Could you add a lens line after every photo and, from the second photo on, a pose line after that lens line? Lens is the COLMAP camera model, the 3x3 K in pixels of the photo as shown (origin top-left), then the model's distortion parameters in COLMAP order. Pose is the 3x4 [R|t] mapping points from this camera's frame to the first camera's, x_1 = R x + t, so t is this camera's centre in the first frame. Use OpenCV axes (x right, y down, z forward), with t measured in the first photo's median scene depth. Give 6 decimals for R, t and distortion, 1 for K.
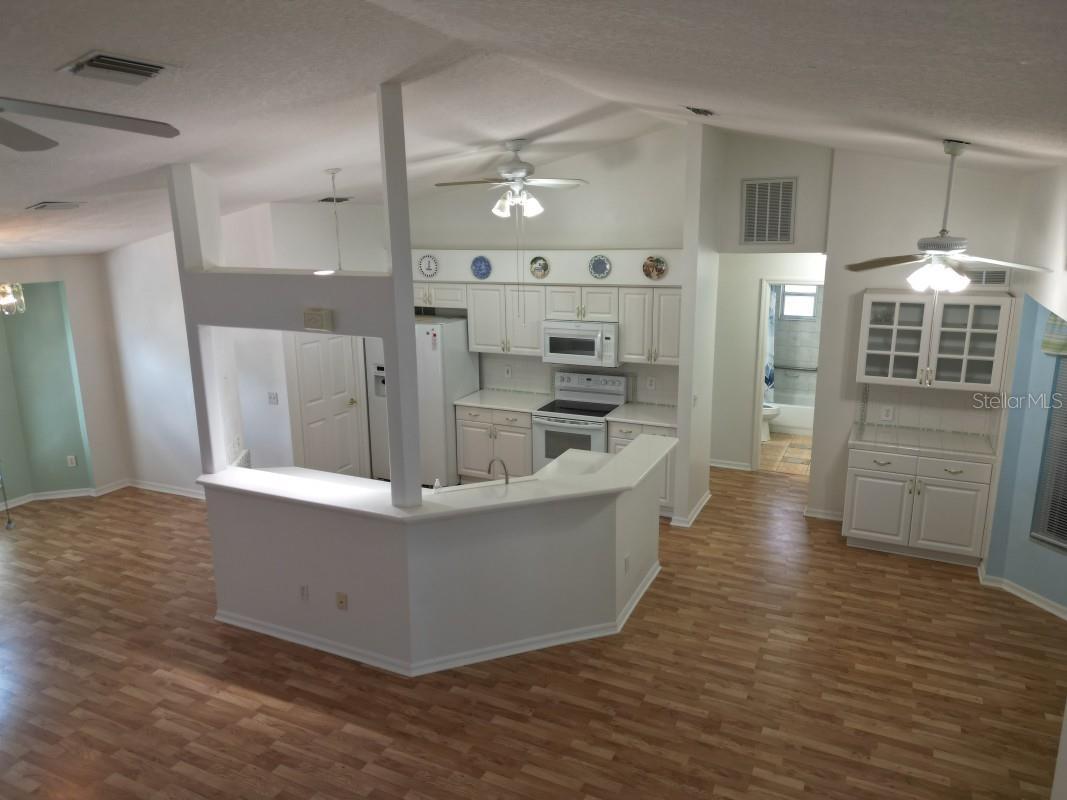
lens RADIAL K [[746.7, 0, 532.2], [0, 746.7, 398.2], [0, 0, 1]] dist [0.066904, -0.063042]
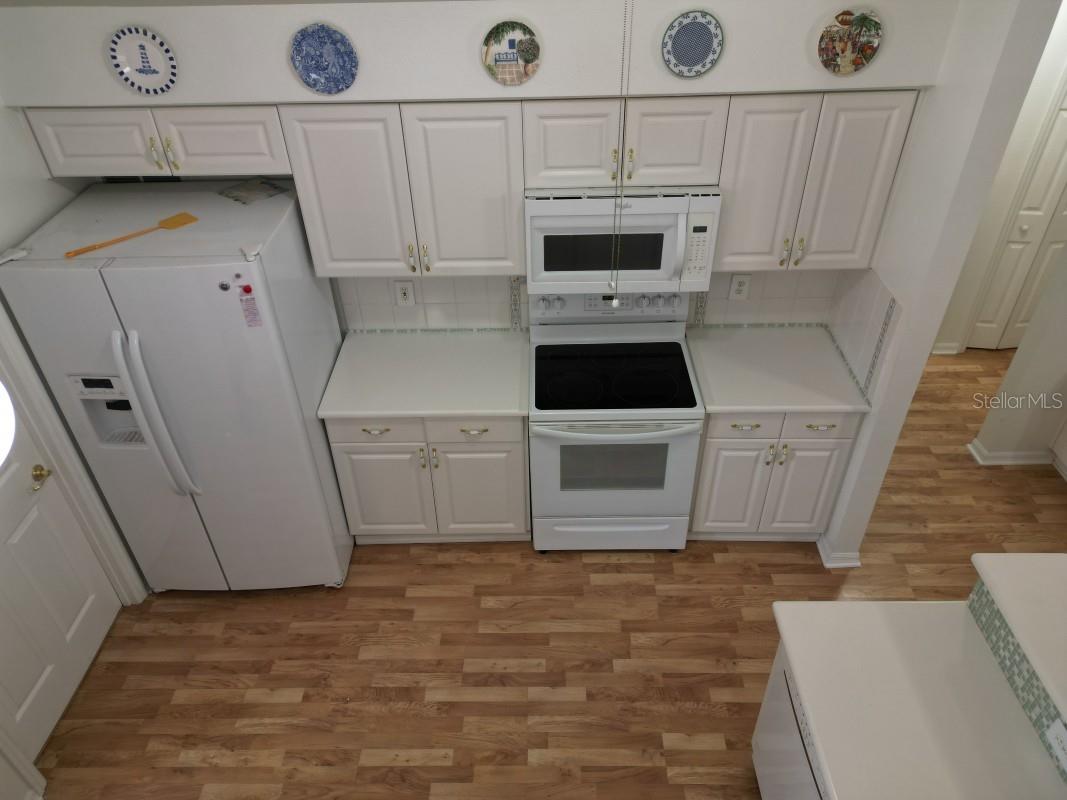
lens RADIAL K [[746.7, 0, 532.1], [0, 746.7, 398.5], [0, 0, 1]] dist [0.066904, -0.063042]
pose [[0.905624, -0.263013, 0.332671, -0.183571], [0.107474, 0.901180, 0.419909, -0.225969], [-0.410238, -0.344526, 0.844397, 0.814902]]
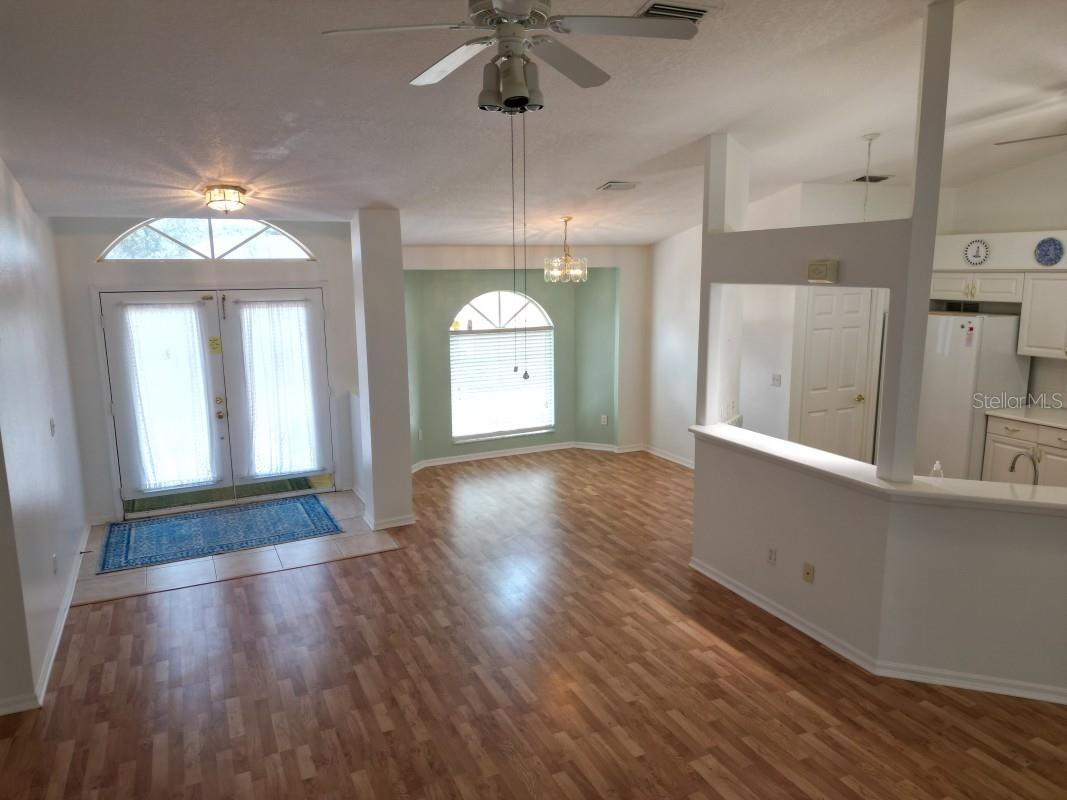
lens RADIAL K [[746.7, 0, 534.4], [0, 746.7, 398.7], [0, 0, 1]] dist [0.066904, -0.063042]
pose [[0.777869, 0.116247, -0.617581, 0.034730], [-0.143470, 0.989639, 0.005573, 0.081280], [0.611830, 0.084269, 0.786488, 0.016081]]
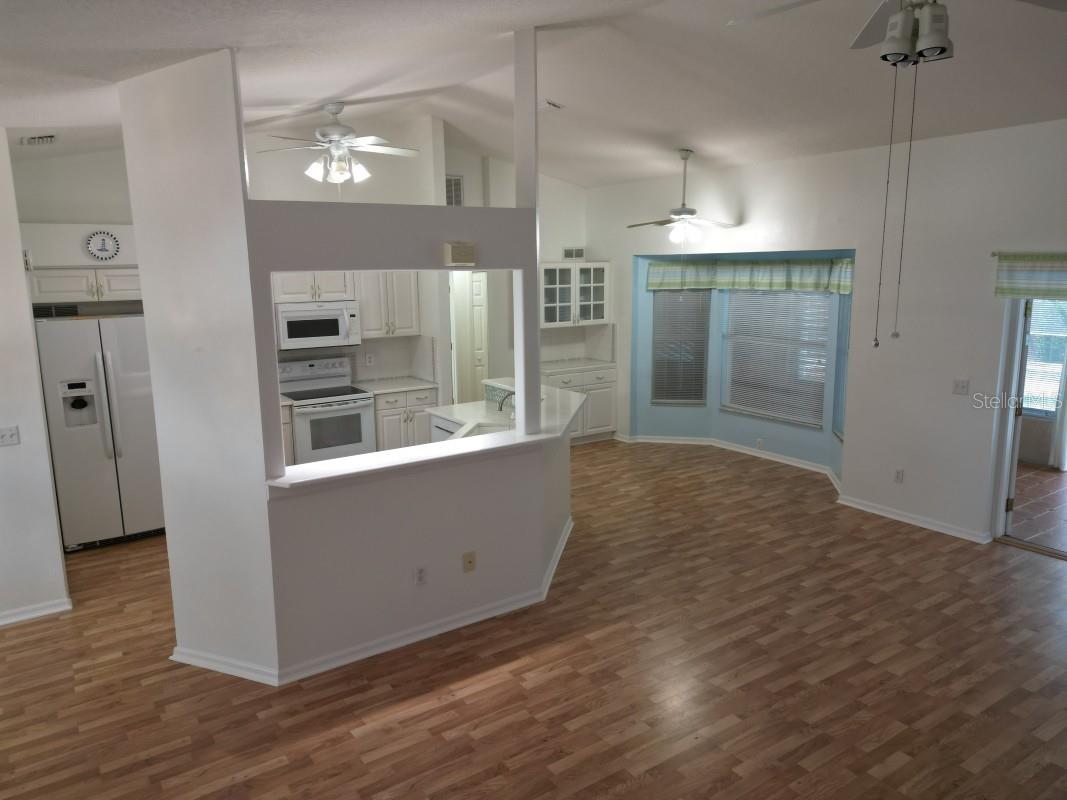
lens RADIAL K [[746.7, 0, 532.2], [0, 746.7, 403.9], [0, 0, 1]] dist [0.066904, -0.063042]
pose [[0.499596, -0.156190, 0.852062, -0.824840], [0.204994, 0.976990, 0.058895, 0.032770], [-0.841654, 0.145244, 0.520118, 0.355665]]
